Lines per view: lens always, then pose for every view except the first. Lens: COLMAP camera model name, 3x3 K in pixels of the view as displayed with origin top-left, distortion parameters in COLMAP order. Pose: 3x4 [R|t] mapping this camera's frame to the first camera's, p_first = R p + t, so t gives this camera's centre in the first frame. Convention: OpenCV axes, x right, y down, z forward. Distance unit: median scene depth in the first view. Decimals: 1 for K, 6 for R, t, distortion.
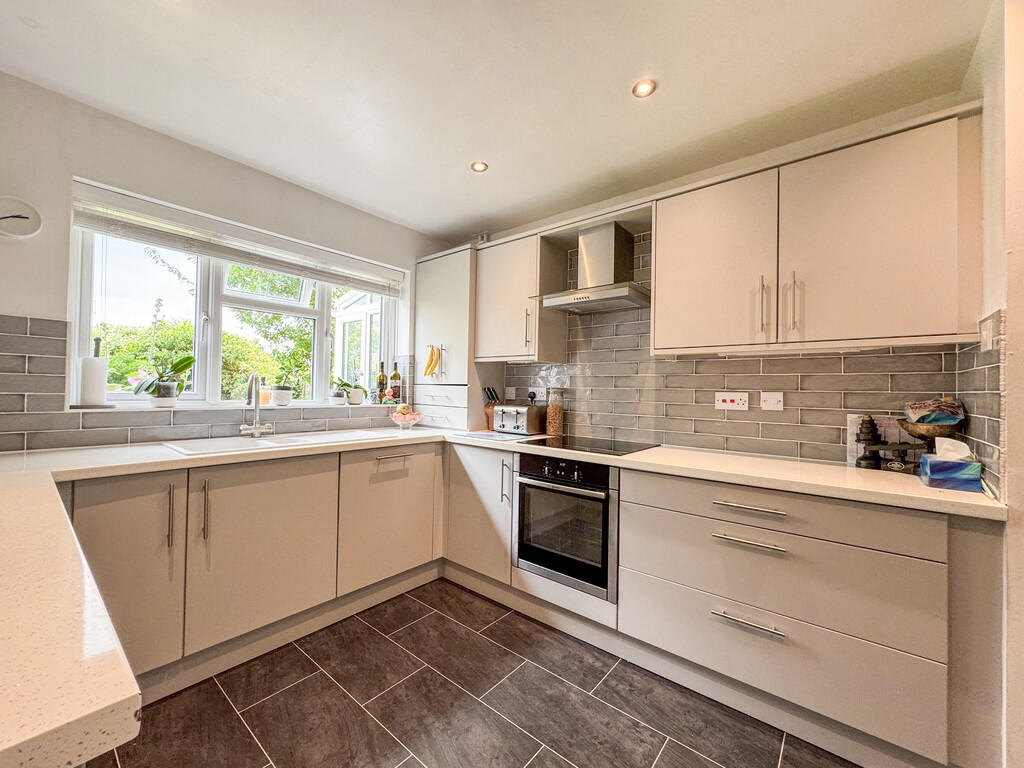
lens RADIAL K [[410.2, 0, 512.7], [0, 410.2, 383.0], [0, 0, 1]] dist [-0.002079, 0.000280]
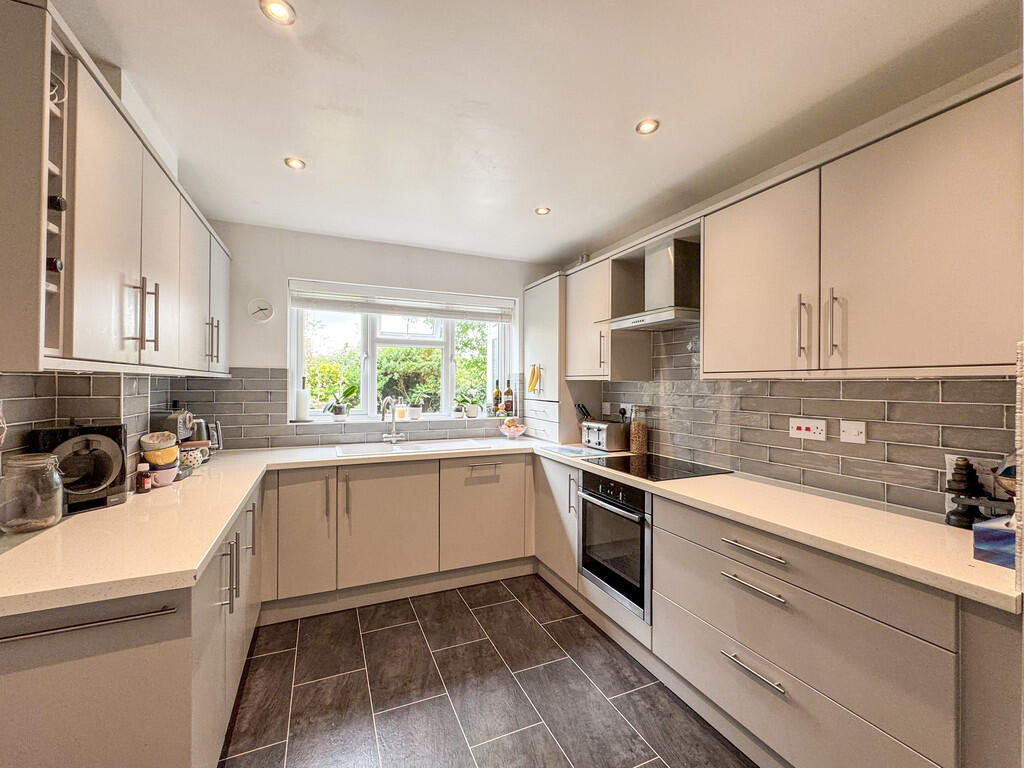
lens RADIAL K [[425.8, 0, 509.7], [0, 425.8, 383.4], [0, 0, 1]] dist [-0.002144, -0.000138]
pose [[0.893619, -0.015705, -0.448552, 0.351539], [0.020170, 0.999783, 0.005179, -0.065559], [0.448373, -0.013676, 0.893742, -0.083197]]
